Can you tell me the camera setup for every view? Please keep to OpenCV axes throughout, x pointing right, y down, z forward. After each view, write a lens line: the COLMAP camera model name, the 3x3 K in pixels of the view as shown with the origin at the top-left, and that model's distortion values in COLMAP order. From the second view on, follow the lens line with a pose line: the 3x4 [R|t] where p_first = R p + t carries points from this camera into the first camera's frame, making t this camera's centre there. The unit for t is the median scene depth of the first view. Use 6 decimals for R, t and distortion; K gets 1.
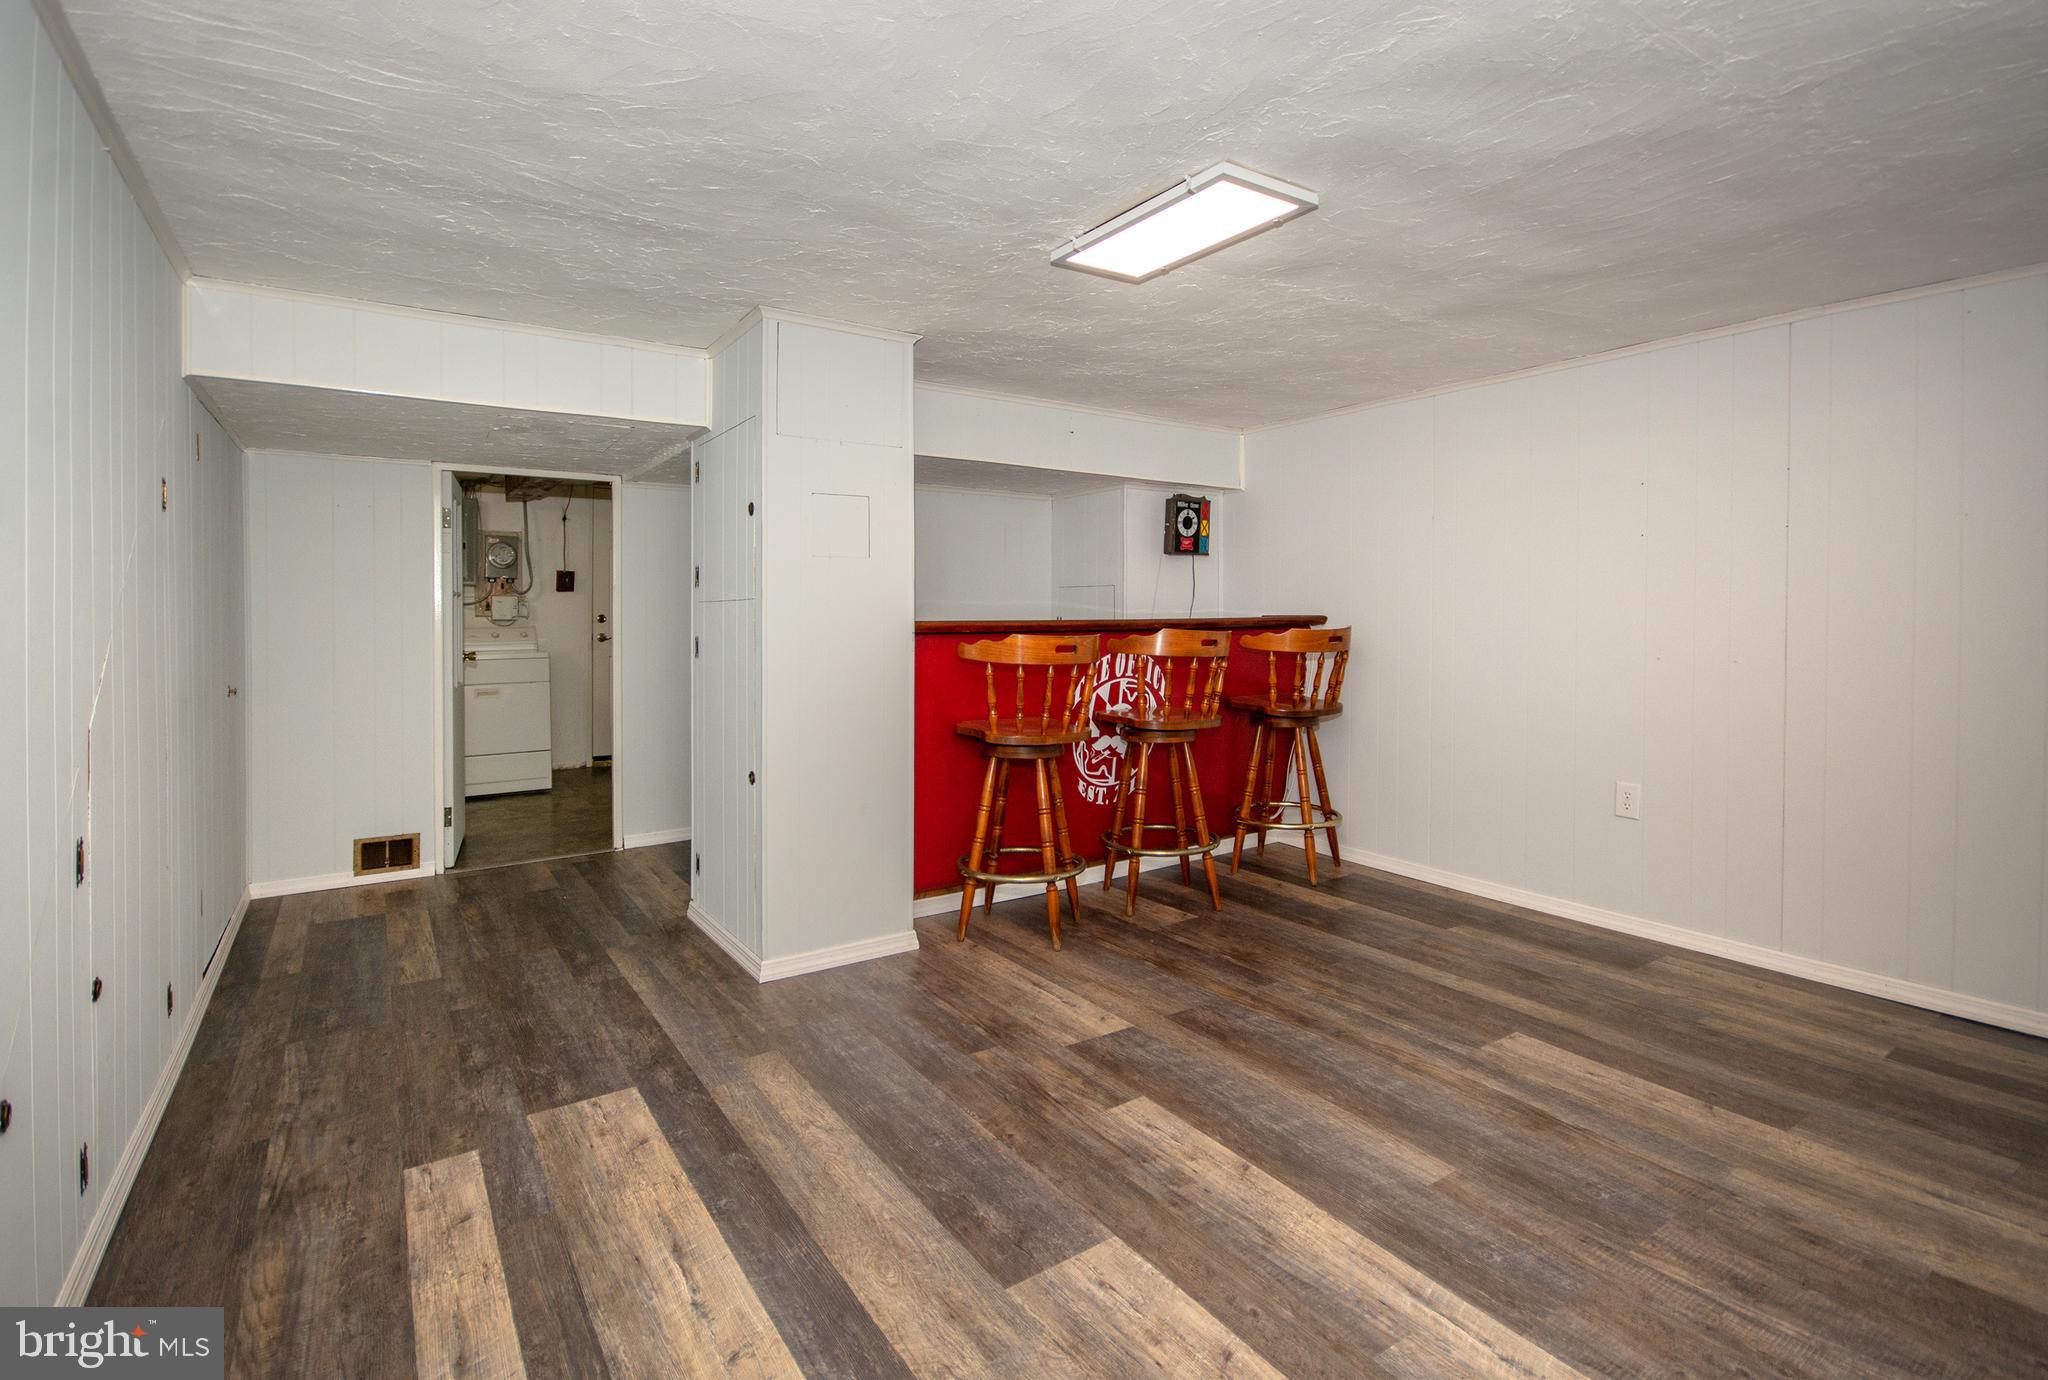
lens RADIAL K [[994.1, 0, 1061.5], [0, 994.1, 623.5], [0, 0, 1]] dist [-0.006175, -0.000813]
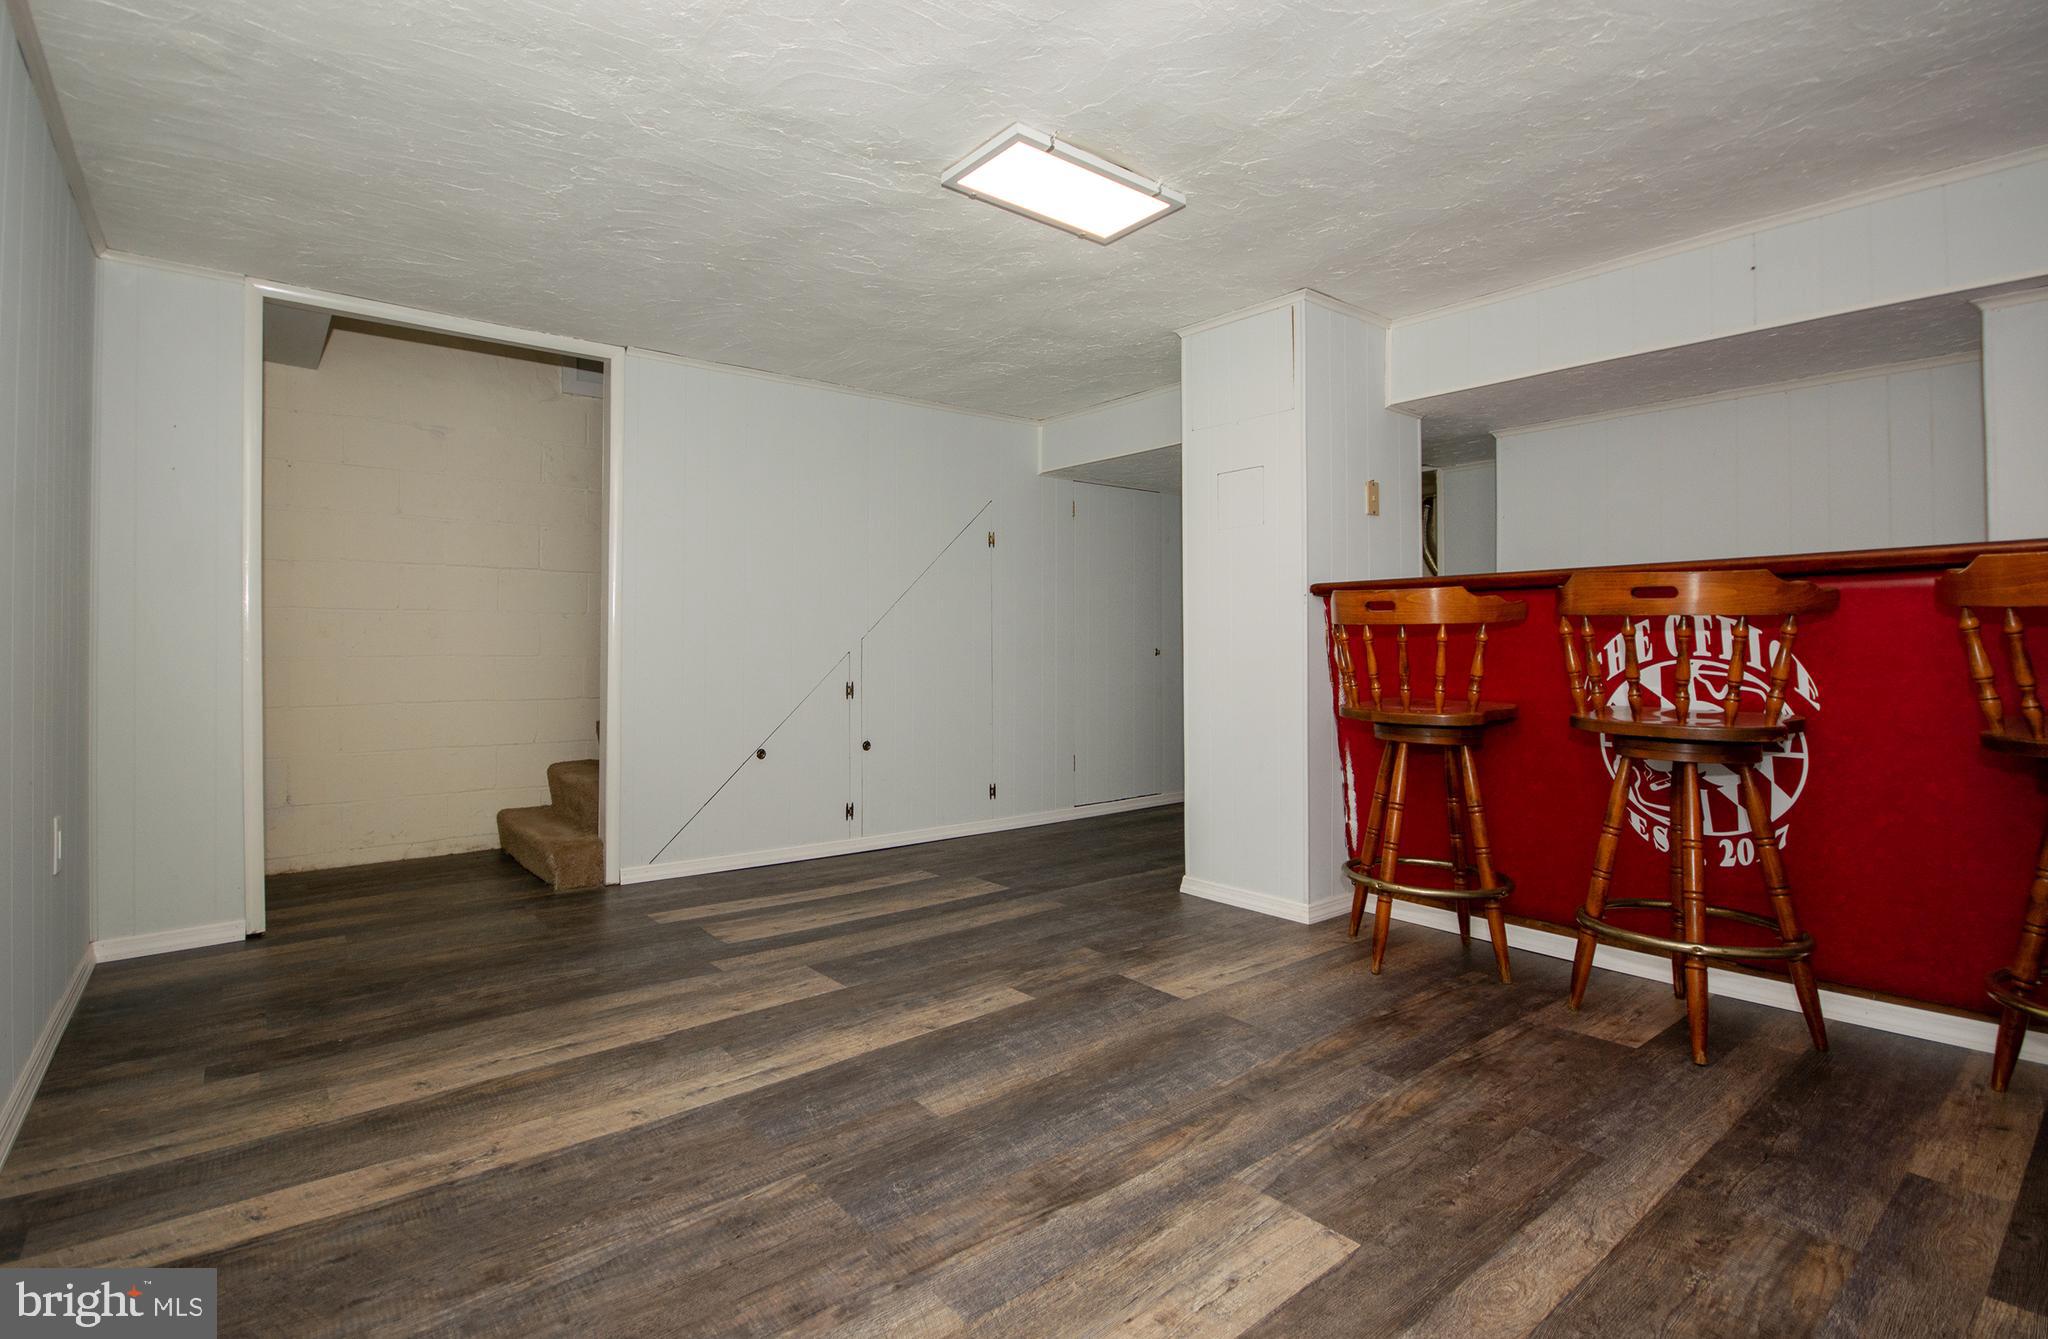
lens RADIAL K [[958.4, 0, 1027.5], [0, 958.4, 653.6], [0, 0, 1]] dist [0.003020, 0.000237]
pose [[0.076631, 0.007245, -0.997033, 1.172811], [-0.003710, 0.999969, 0.006981, 0.034797], [0.997053, 0.003164, 0.076655, 0.826996]]
